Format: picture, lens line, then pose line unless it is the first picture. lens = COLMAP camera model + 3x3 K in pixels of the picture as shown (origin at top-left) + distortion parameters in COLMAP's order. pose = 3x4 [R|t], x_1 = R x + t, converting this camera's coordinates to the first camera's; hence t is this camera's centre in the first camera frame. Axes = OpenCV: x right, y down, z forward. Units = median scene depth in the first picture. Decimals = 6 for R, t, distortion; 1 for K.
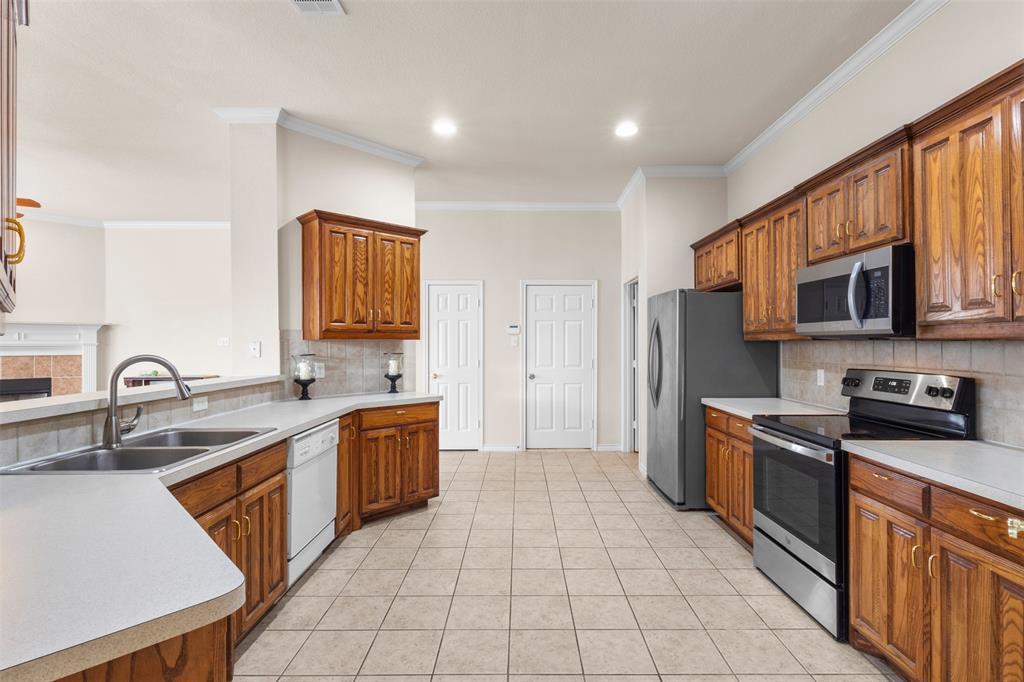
lens RADIAL K [[481.0, 0, 514.2], [0, 481.0, 343.3], [0, 0, 1]] dist [0.000338, 0.000786]
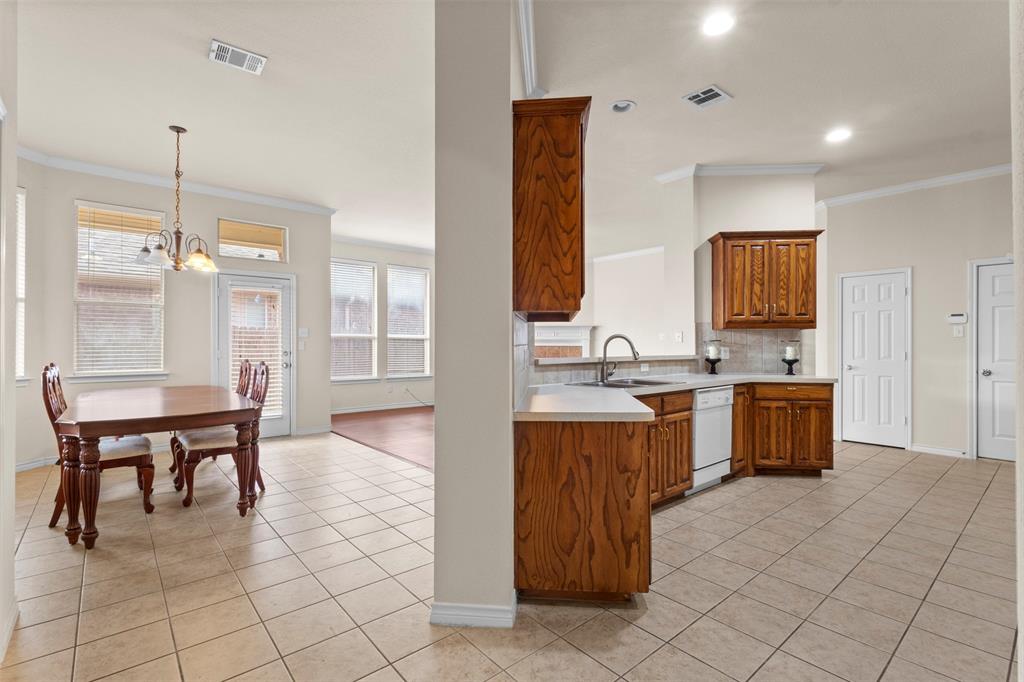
lens RADIAL K [[481.0, 0, 514.2], [0, 481.0, 343.3], [0, 0, 1]] dist [0.000338, 0.000786]
pose [[0.655569, -0.002008, -0.755132, 0.212864], [-0.003102, 0.999981, -0.005352, 0.039343], [0.755129, 0.005851, 0.655550, -0.297538]]
